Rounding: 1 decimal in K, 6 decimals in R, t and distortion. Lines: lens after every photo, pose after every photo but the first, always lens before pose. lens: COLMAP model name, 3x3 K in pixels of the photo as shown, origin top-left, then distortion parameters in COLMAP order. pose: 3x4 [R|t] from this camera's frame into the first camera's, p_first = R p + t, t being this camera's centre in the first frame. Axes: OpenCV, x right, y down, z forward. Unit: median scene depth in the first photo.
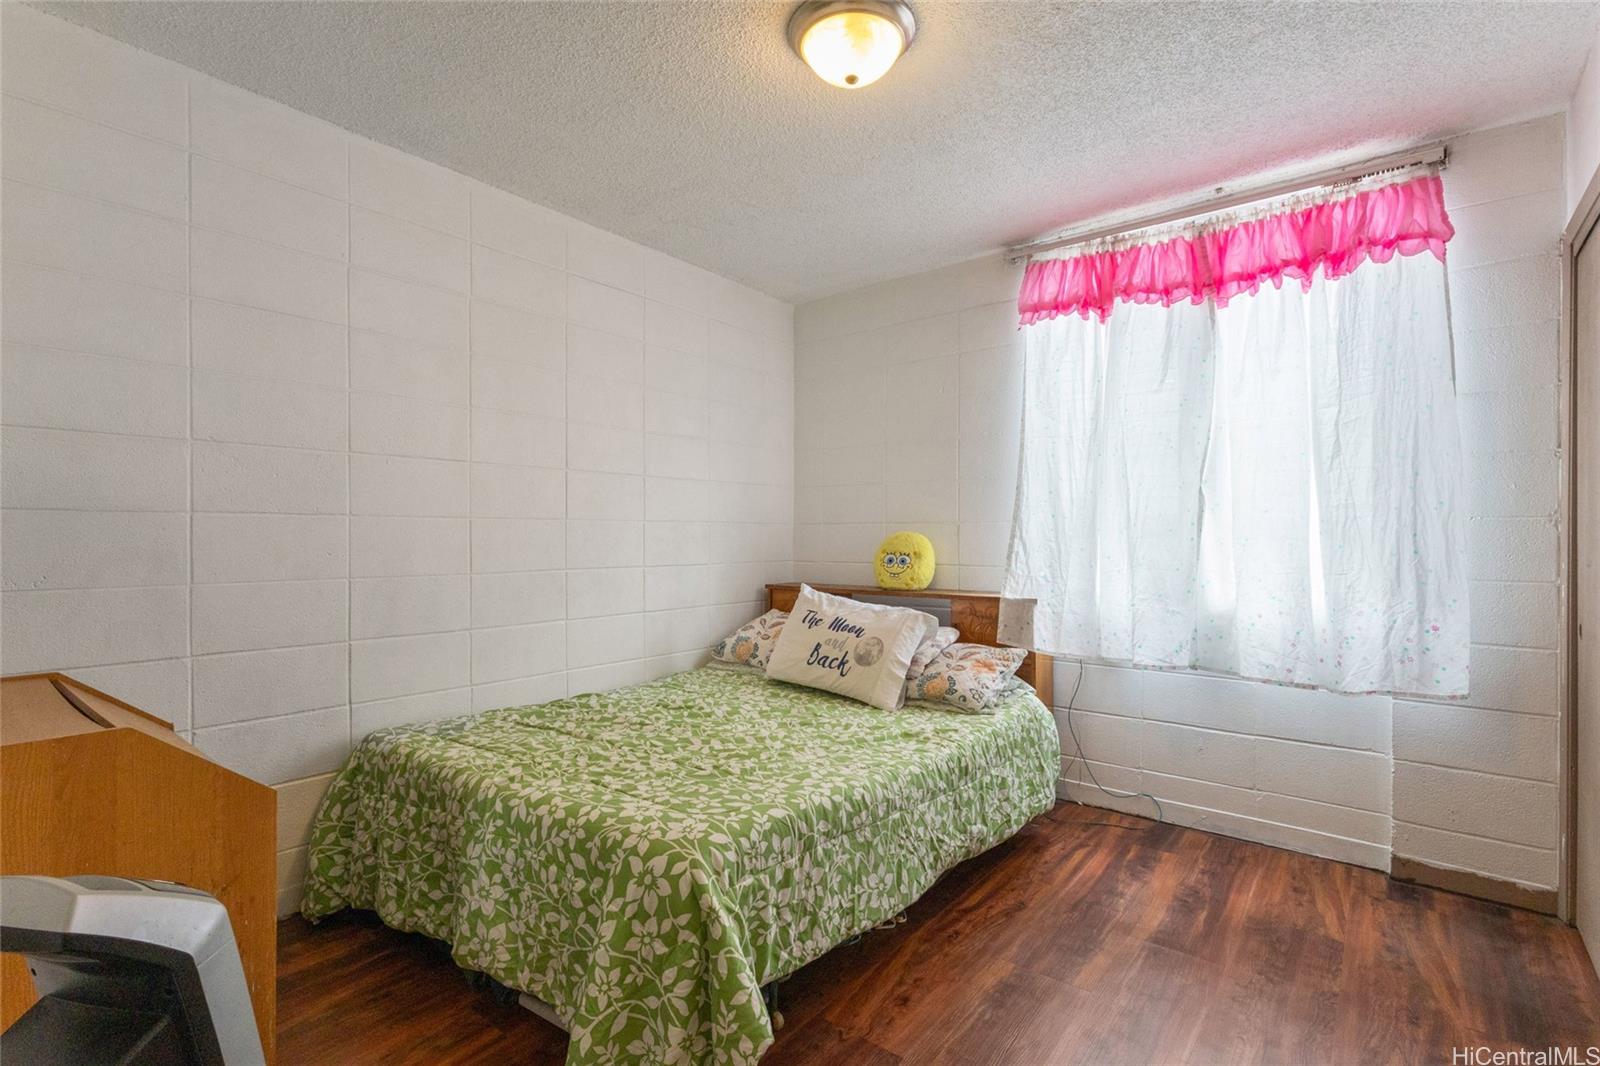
lens RADIAL K [[742.3, 0, 801.2], [0, 742.3, 537.2], [0, 0, 1]] dist [0.000447, 0.001963]
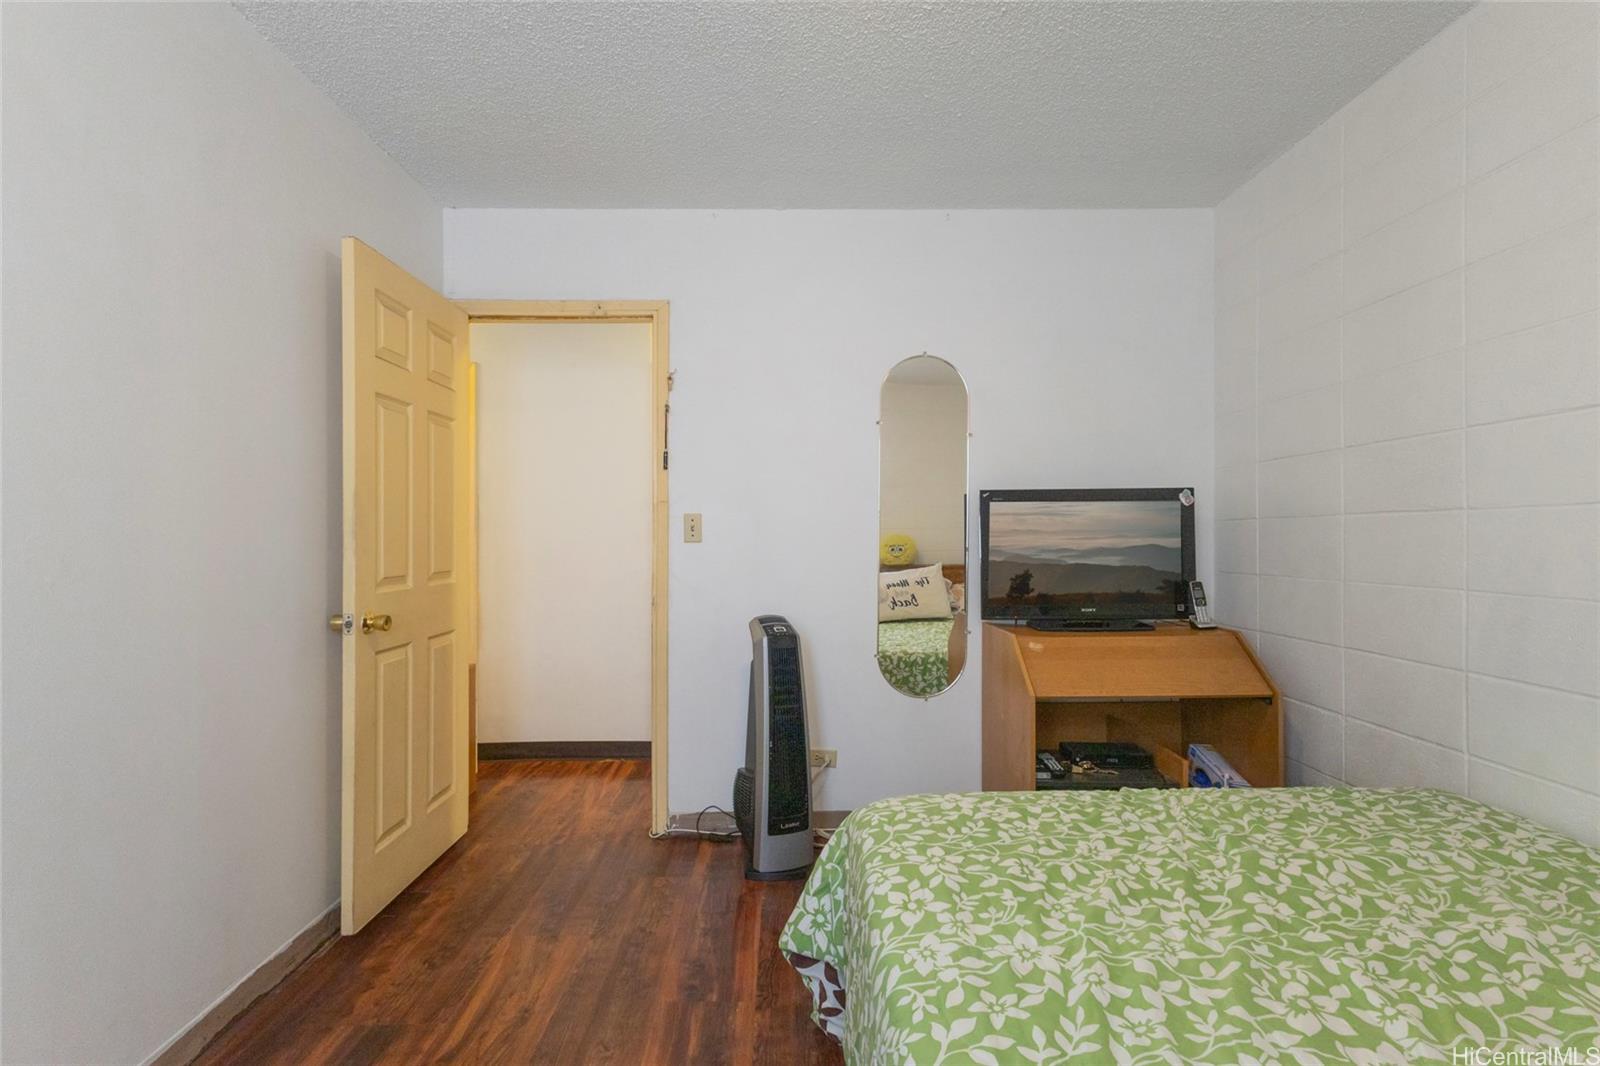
lens RADIAL K [[742.3, 0, 795.7], [0, 742.3, 535.4], [0, 0, 1]] dist [0.000447, 0.001963]
pose [[-0.771944, -0.005250, -0.635669, 0.377028], [-0.000684, 0.999972, -0.007428, 0.003560], [0.635691, -0.005299, -0.771926, 1.021011]]
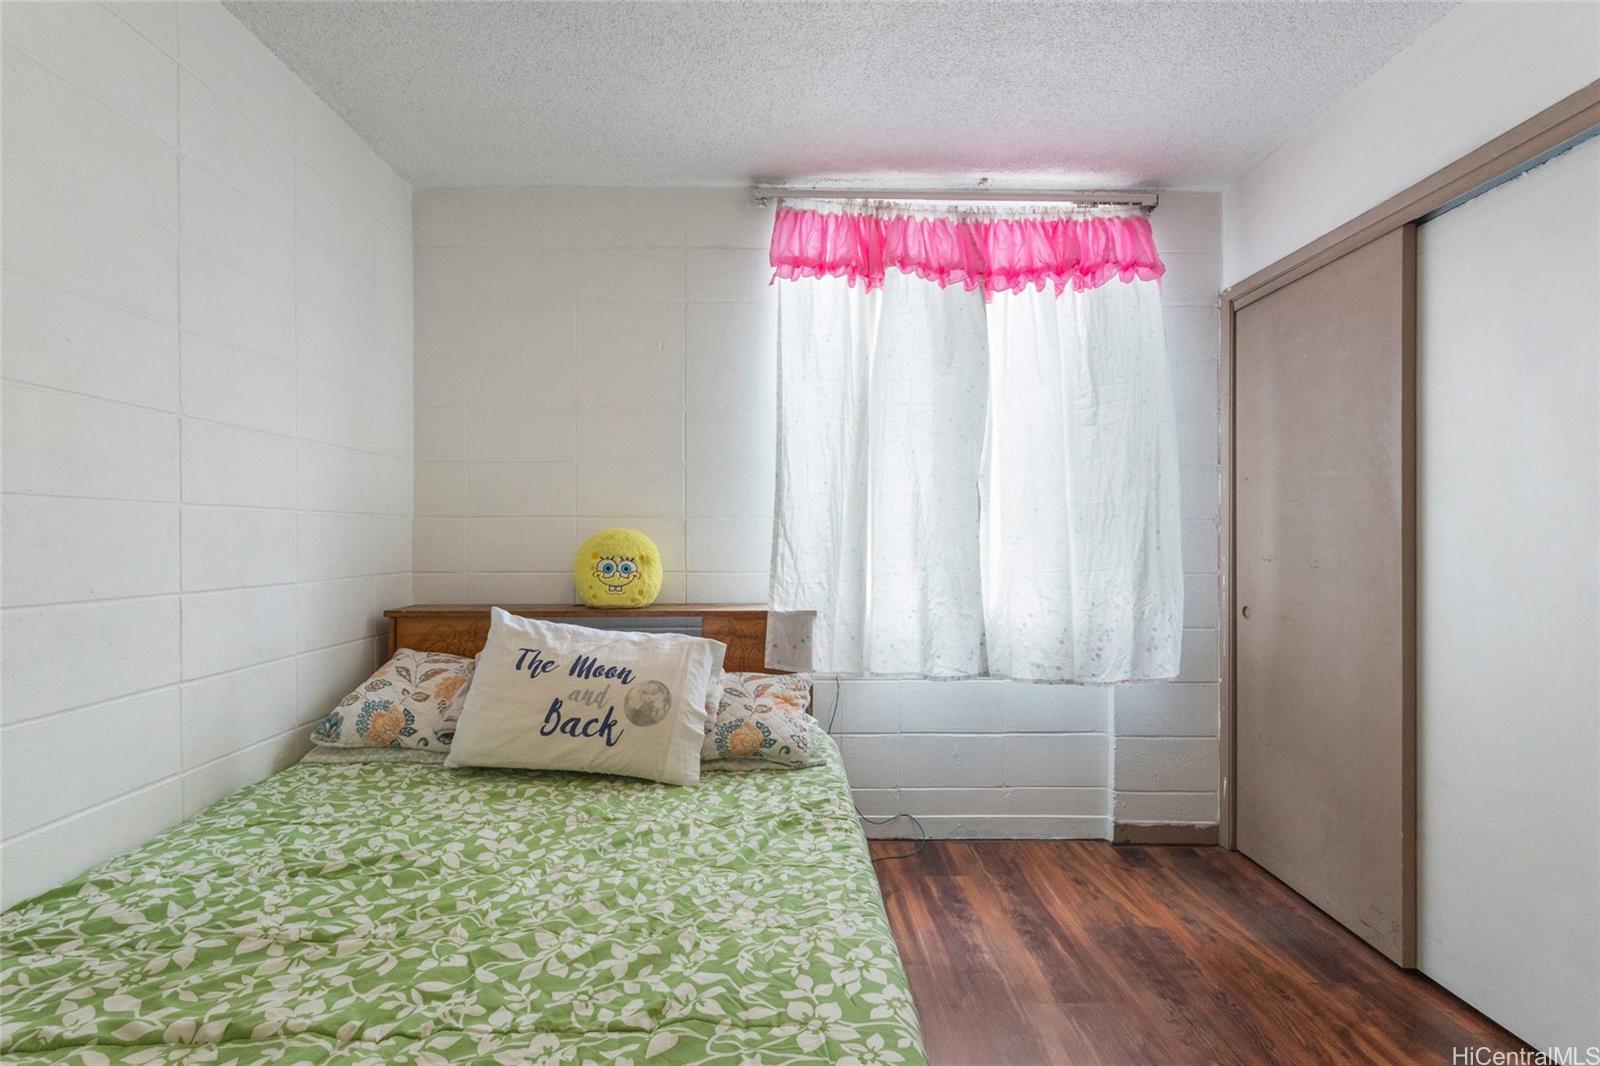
lens RADIAL K [[742.3, 0, 787.1], [0, 742.3, 533.9], [0, 0, 1]] dist [0.000447, 0.001963]
pose [[0.776533, 0.001416, 0.630075, -0.258601], [0.001140, 0.999993, -0.003653, 0.001251], [-0.630076, 0.003555, 0.776526, 0.419898]]
